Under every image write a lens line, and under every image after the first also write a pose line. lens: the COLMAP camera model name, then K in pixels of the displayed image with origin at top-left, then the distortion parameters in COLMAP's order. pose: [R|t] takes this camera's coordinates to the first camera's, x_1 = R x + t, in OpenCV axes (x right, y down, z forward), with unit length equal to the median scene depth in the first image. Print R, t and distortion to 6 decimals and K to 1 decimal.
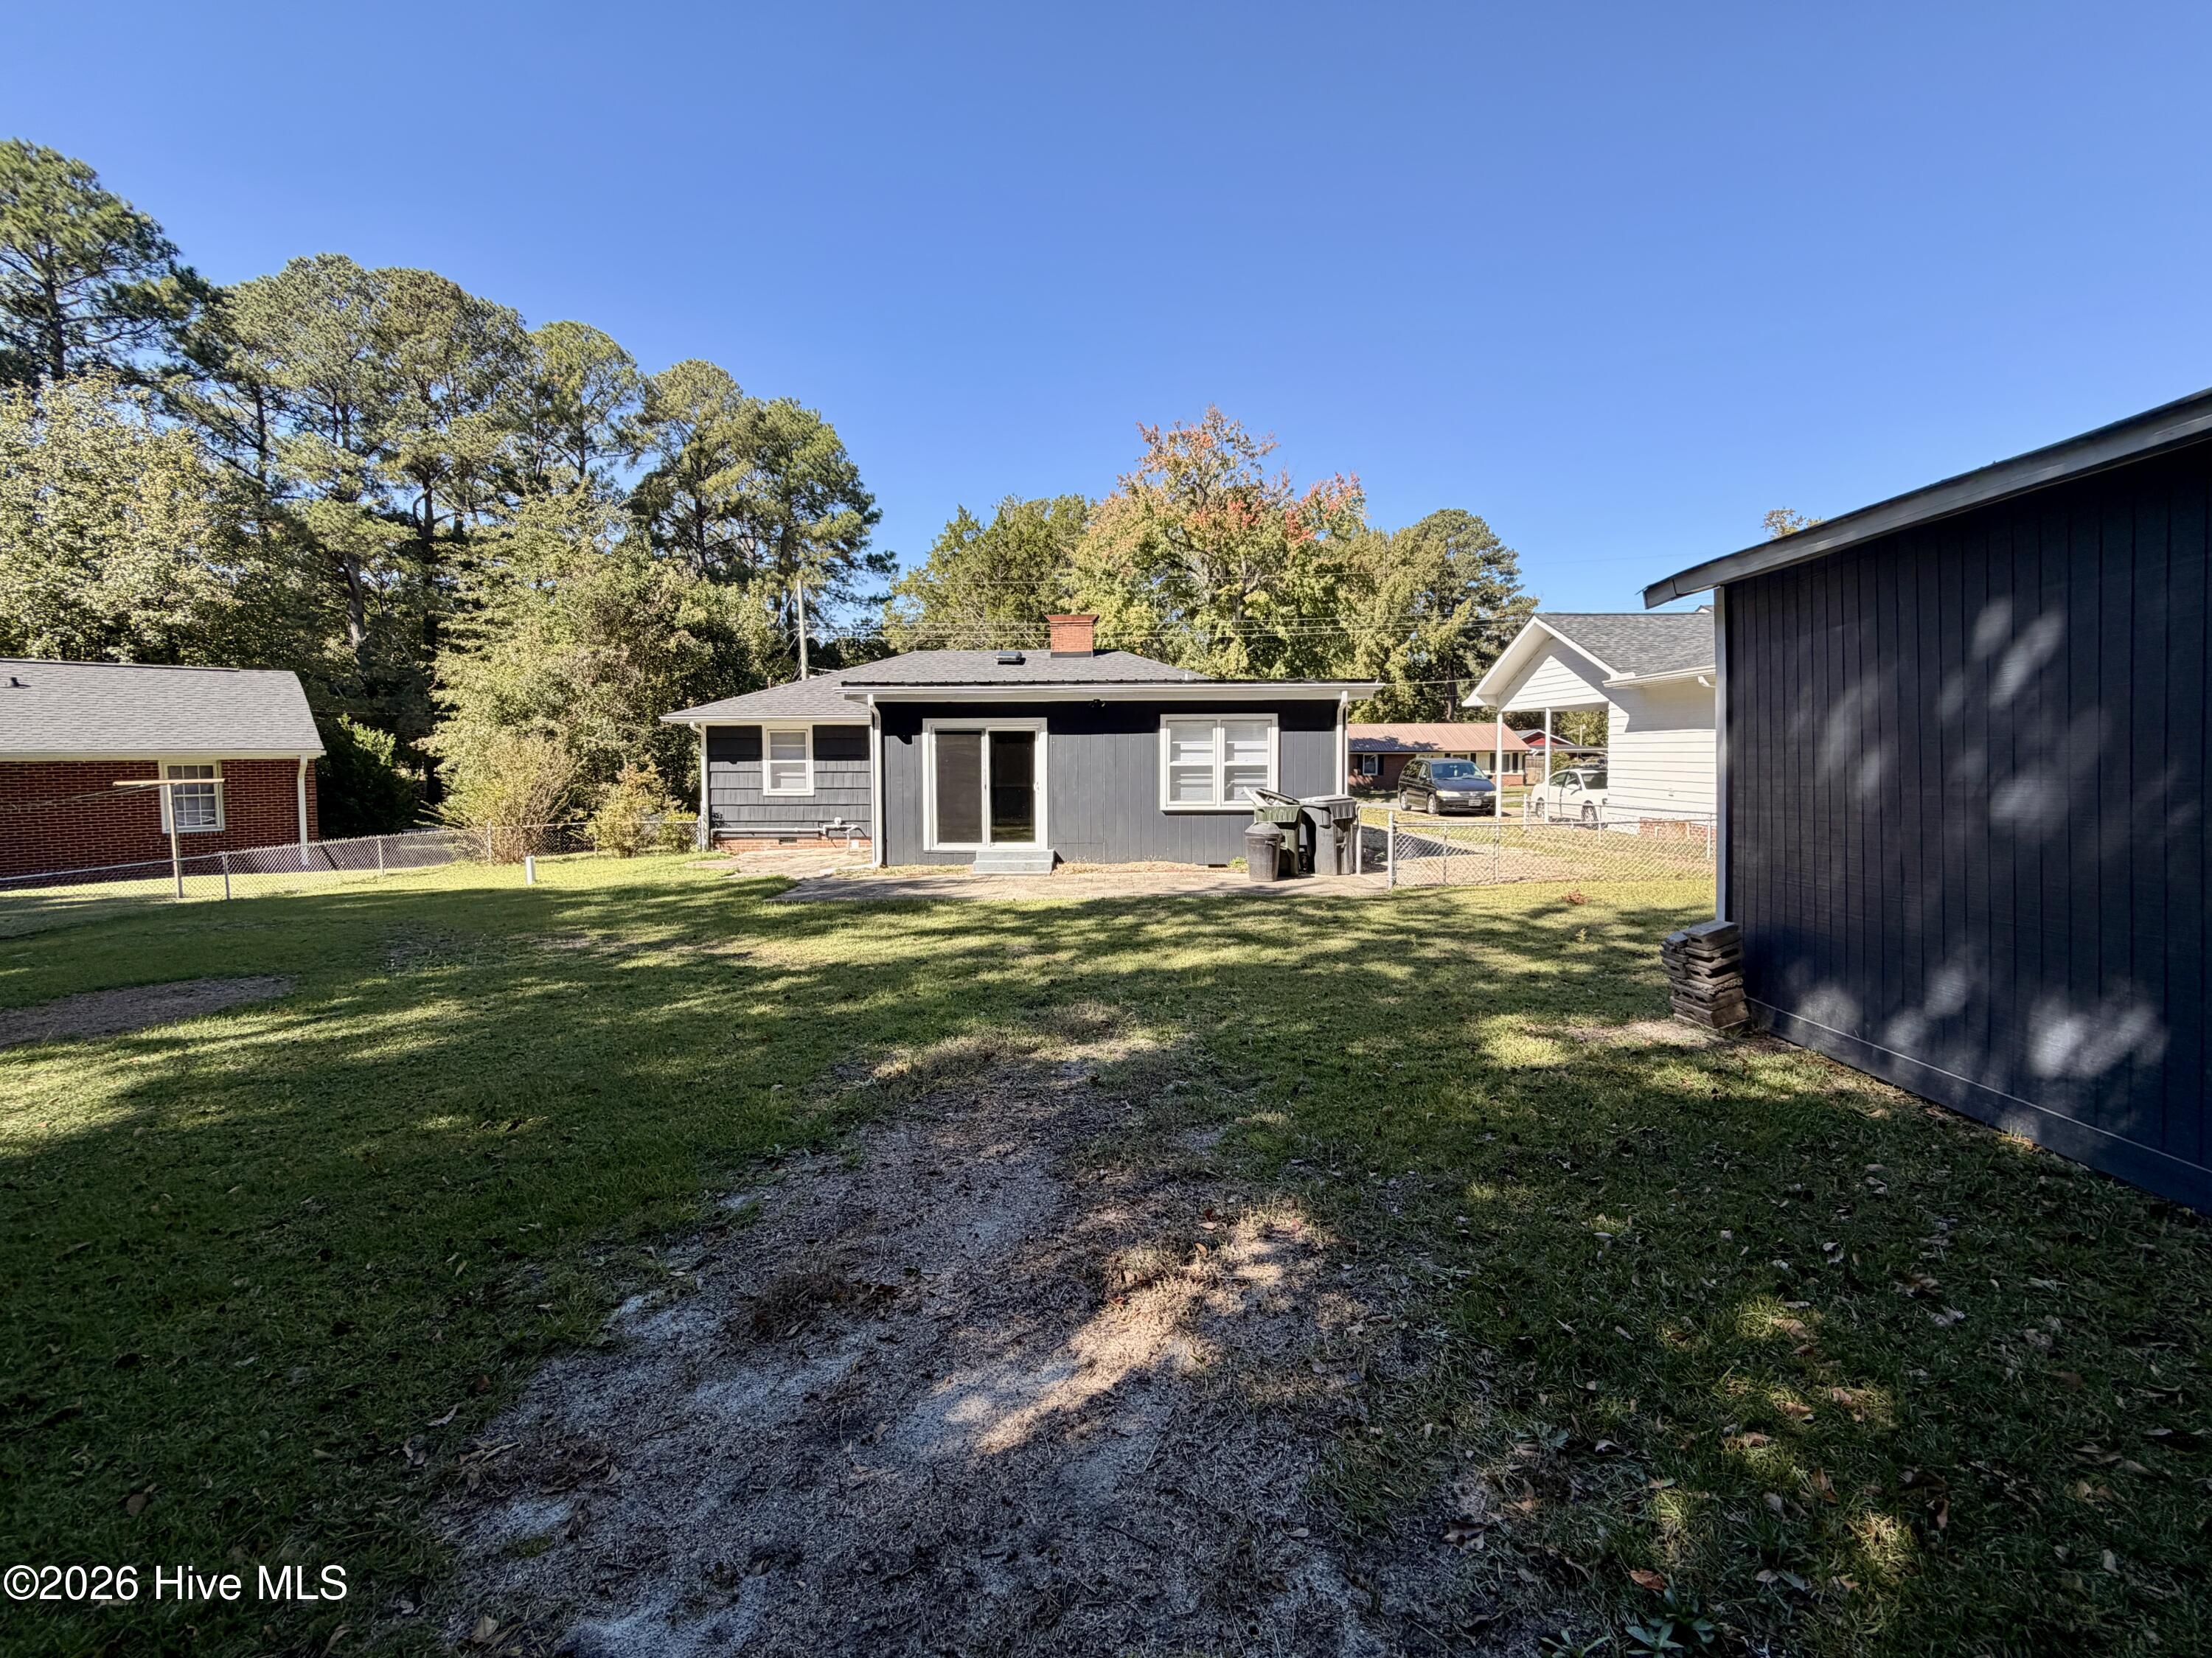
lens RADIAL K [[913.3, 0, 1107.0], [0, 913.3, 786.0], [0, 0, 1]] dist [0.000138, -0.000025]
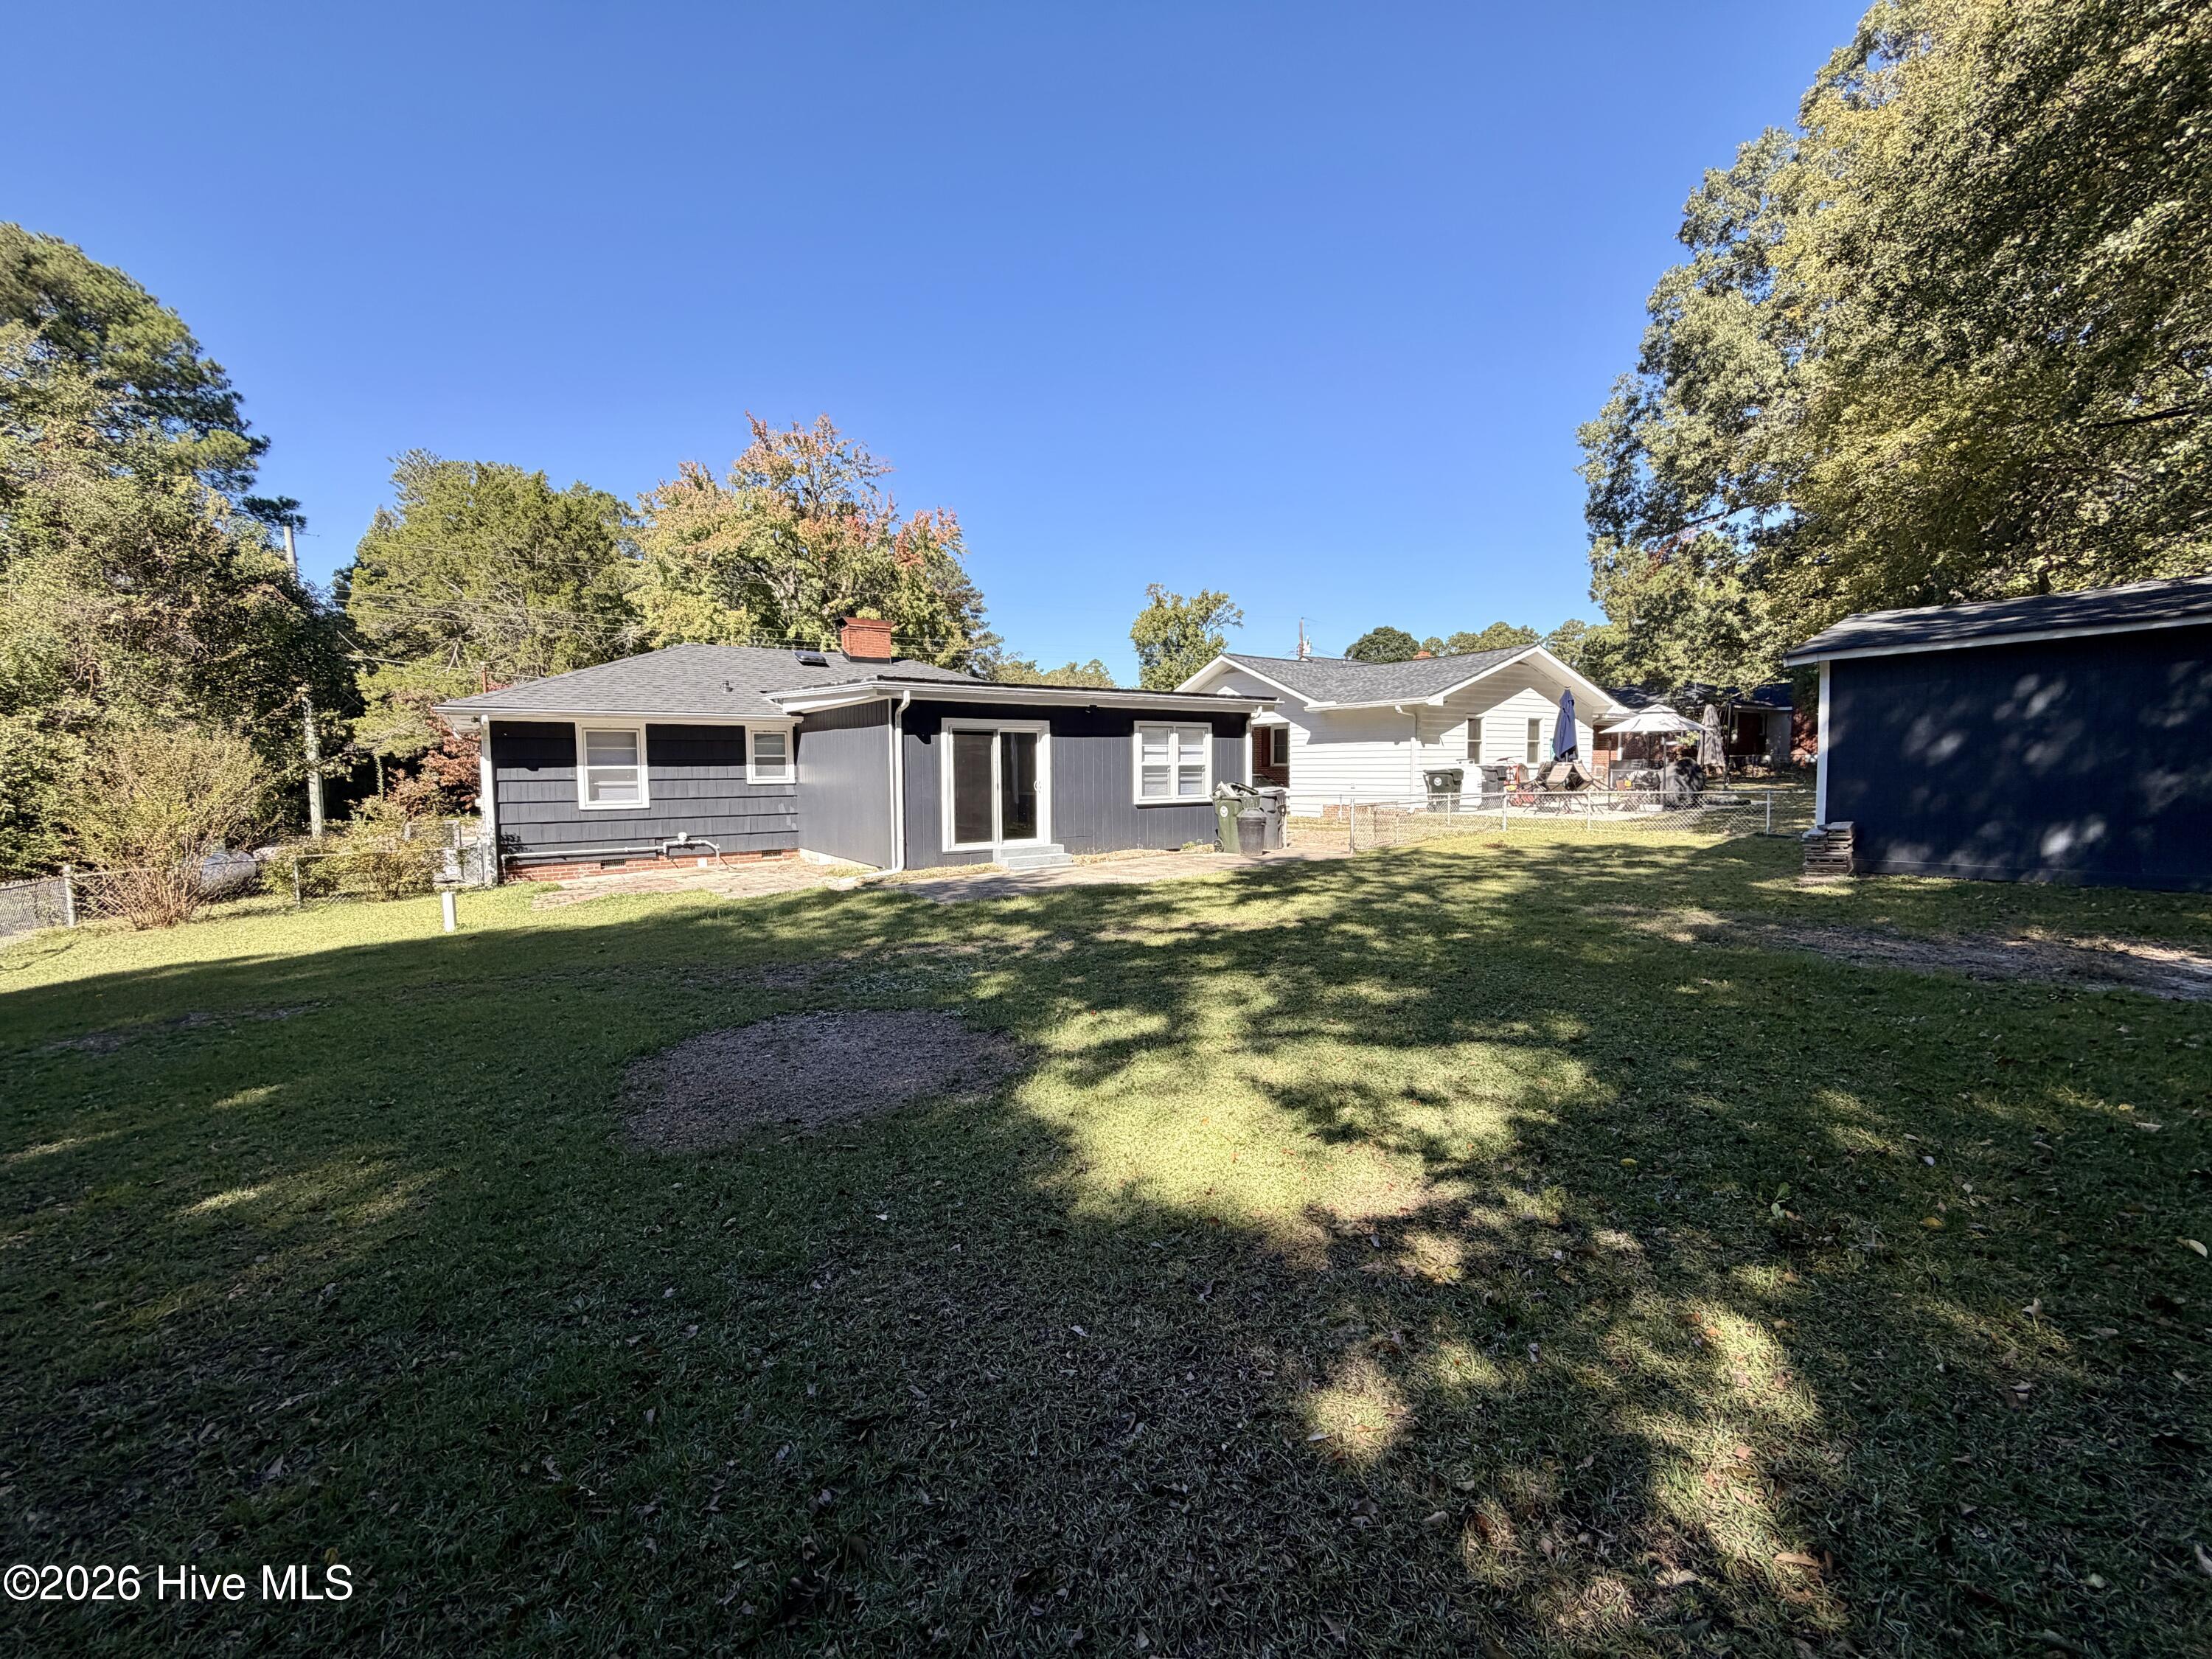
lens RADIAL K [[882.7, 0, 1099.6], [0, 882.7, 828.1], [0, 0, 1]] dist [-0.000361, 0.000177]
pose [[0.806867, -0.042720, 0.589186, -0.627924], [0.027374, 0.999014, 0.034949, 0.016135], [-0.590098, -0.012071, 0.807241, 0.129658]]
